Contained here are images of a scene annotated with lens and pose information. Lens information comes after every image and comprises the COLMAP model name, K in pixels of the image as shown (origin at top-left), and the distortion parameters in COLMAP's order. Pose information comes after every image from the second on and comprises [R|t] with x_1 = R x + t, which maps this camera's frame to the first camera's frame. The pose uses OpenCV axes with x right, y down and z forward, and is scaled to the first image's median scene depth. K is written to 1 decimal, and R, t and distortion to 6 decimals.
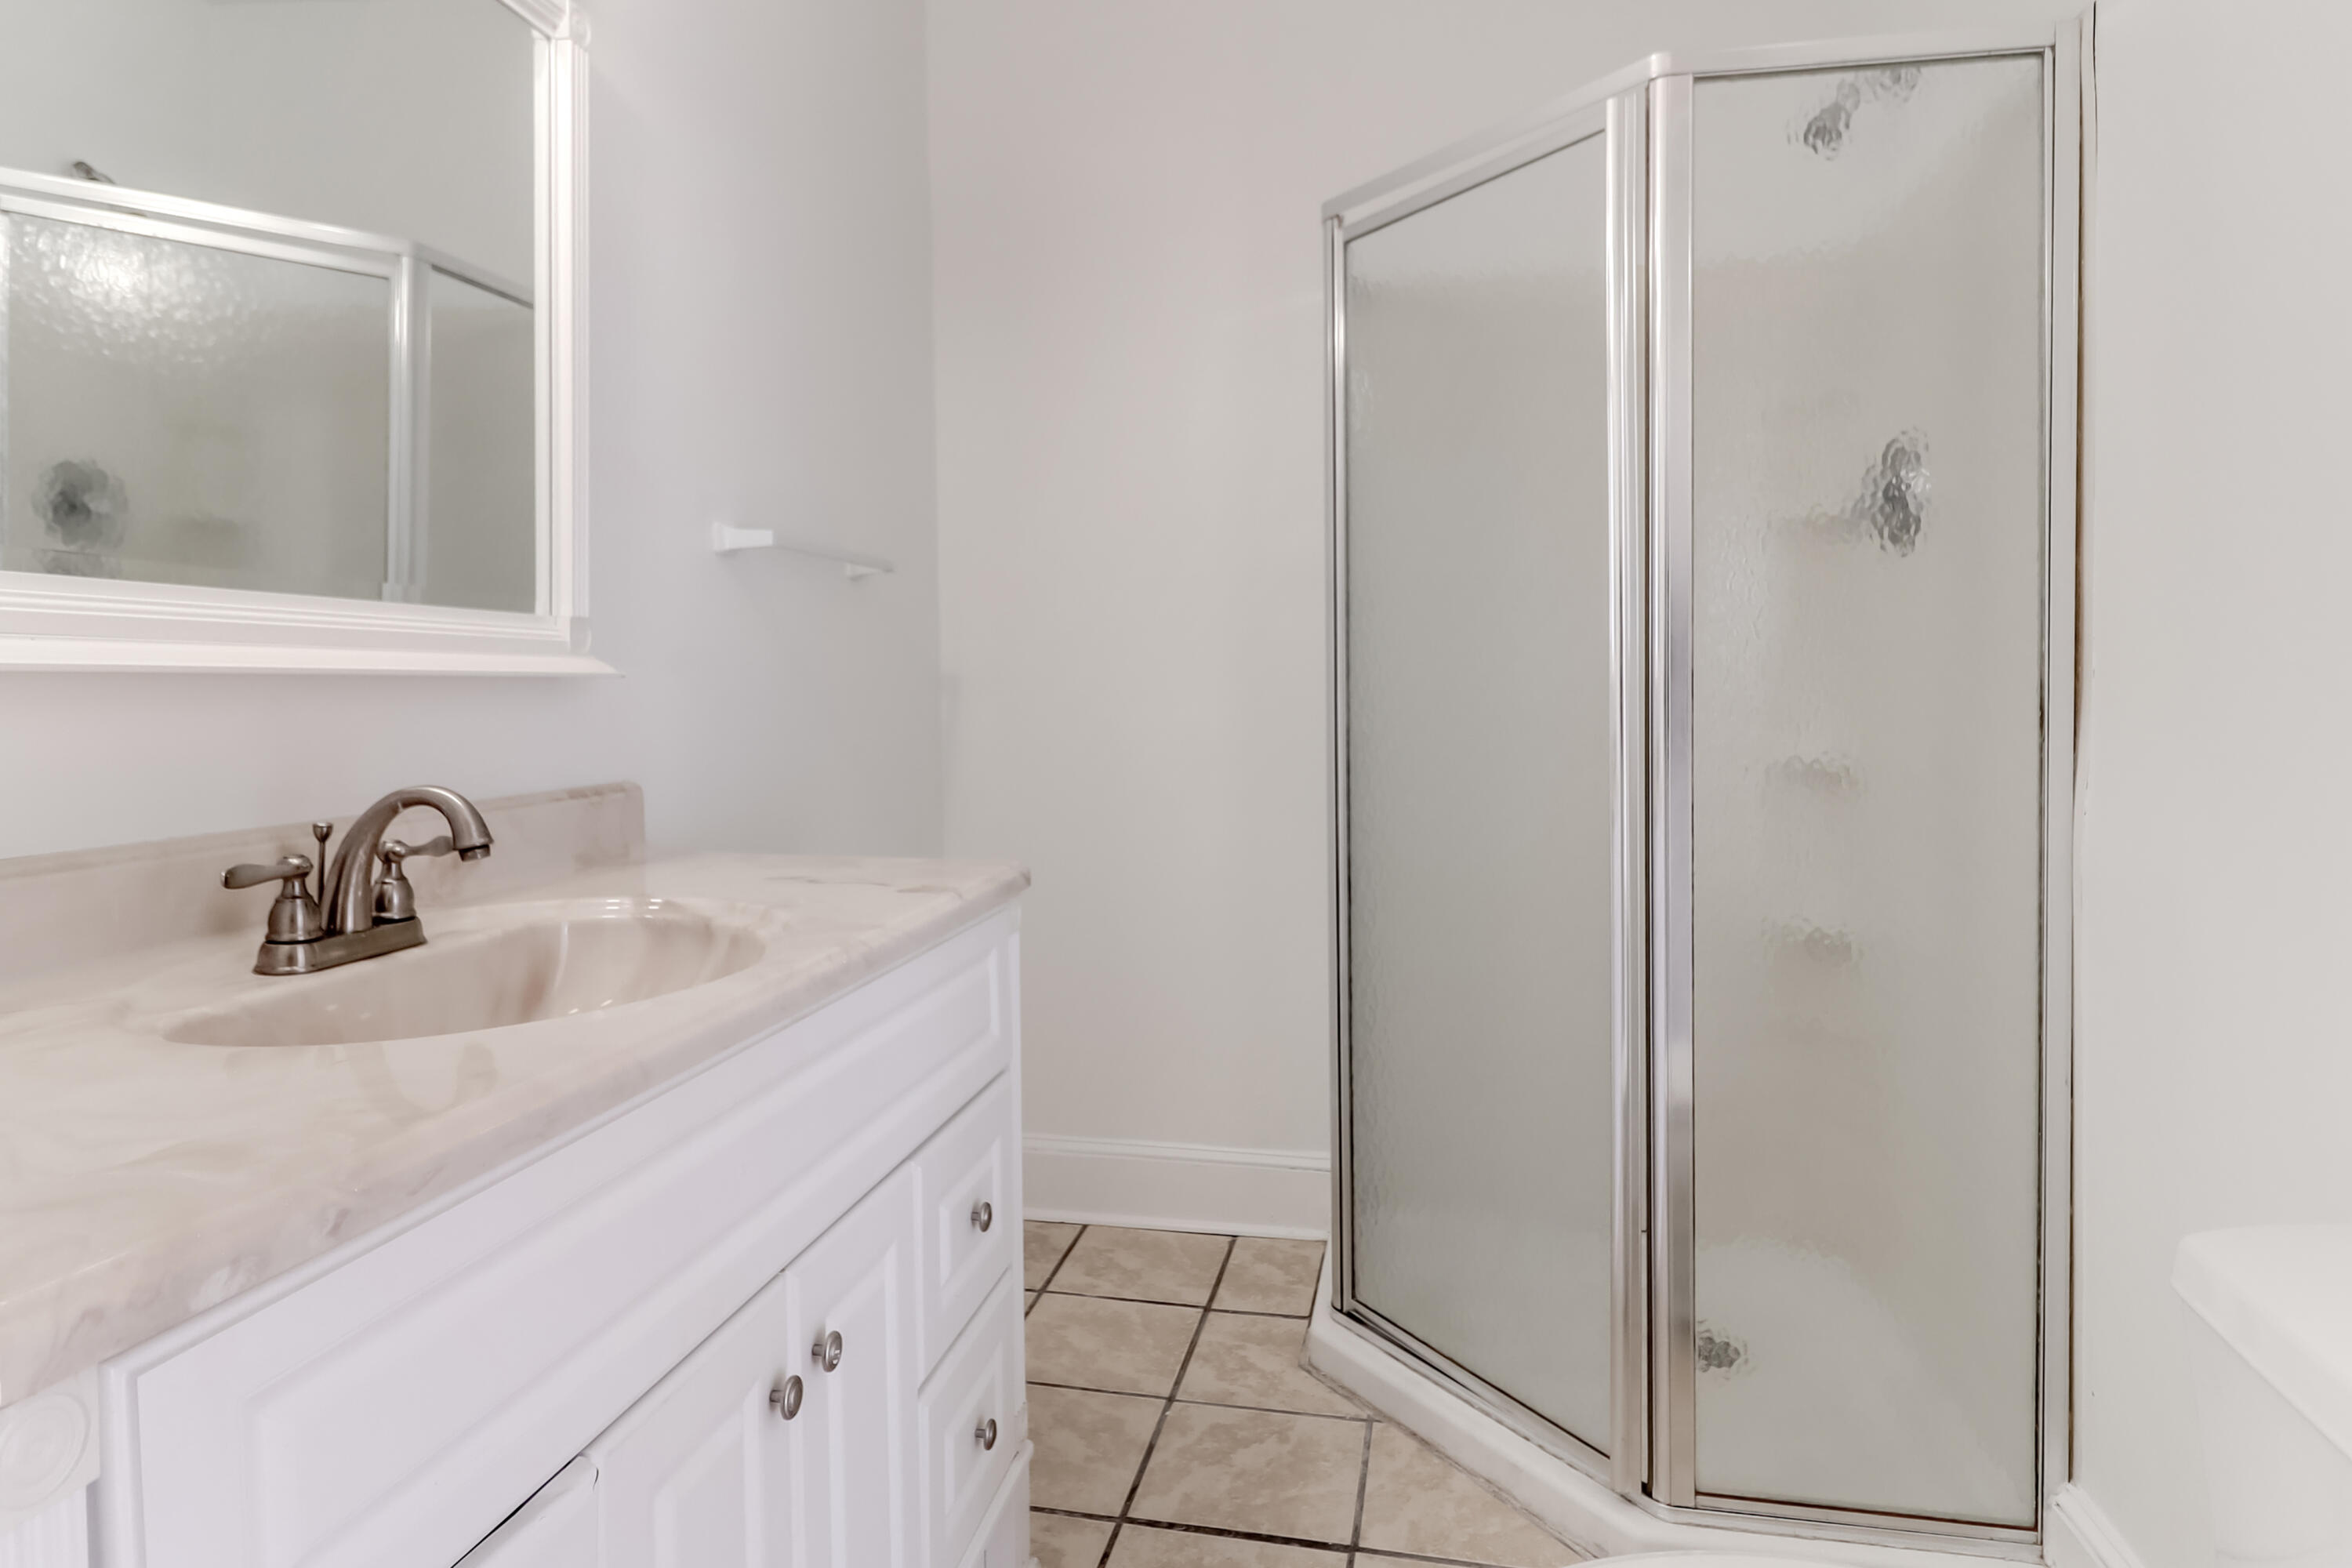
lens RADIAL K [[1353.3, 0, 1177.0], [0, 1353.3, 690.8], [0, 0, 1]] dist [0.007044, -0.001630]
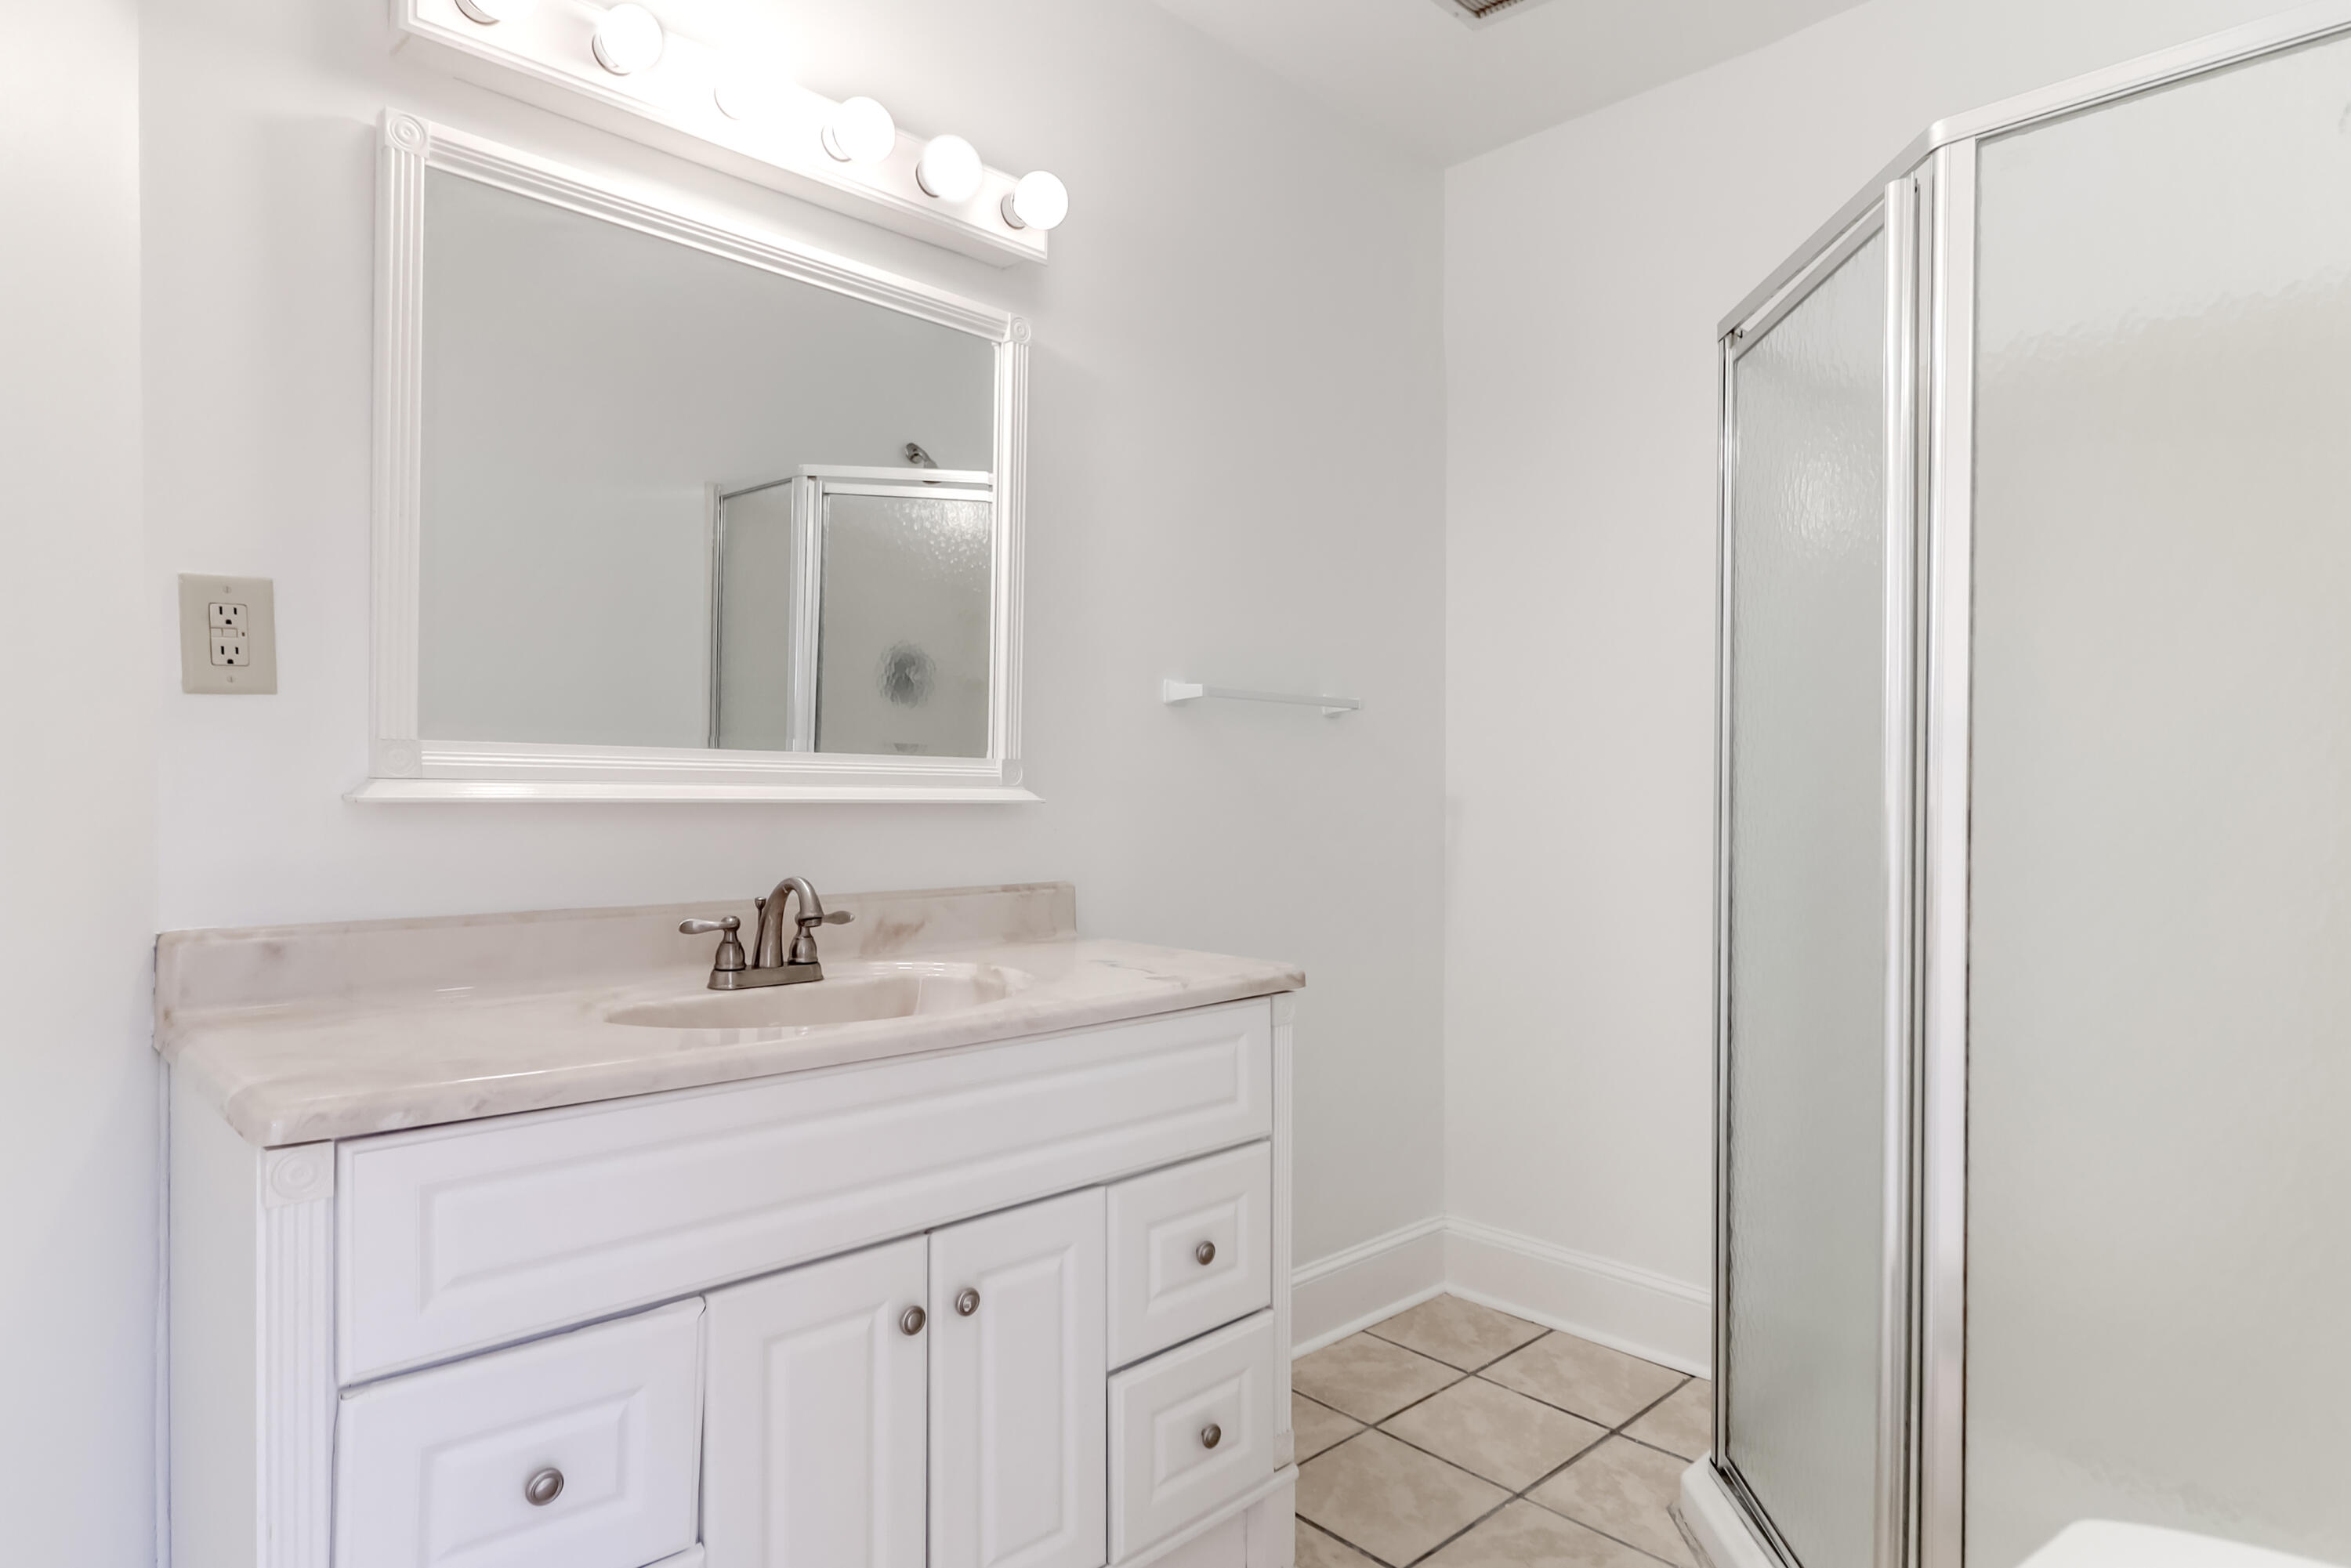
lens RADIAL K [[1298.3, 0, 1192.0], [0, 1298.3, 776.6], [0, 0, 1]] dist [0.002416, -0.002782]
pose [[0.823409, 0.000265, -0.567448, 0.439120], [-0.011375, 0.999807, -0.016038, -0.017297], [0.567334, 0.019660, 0.823253, 0.022951]]
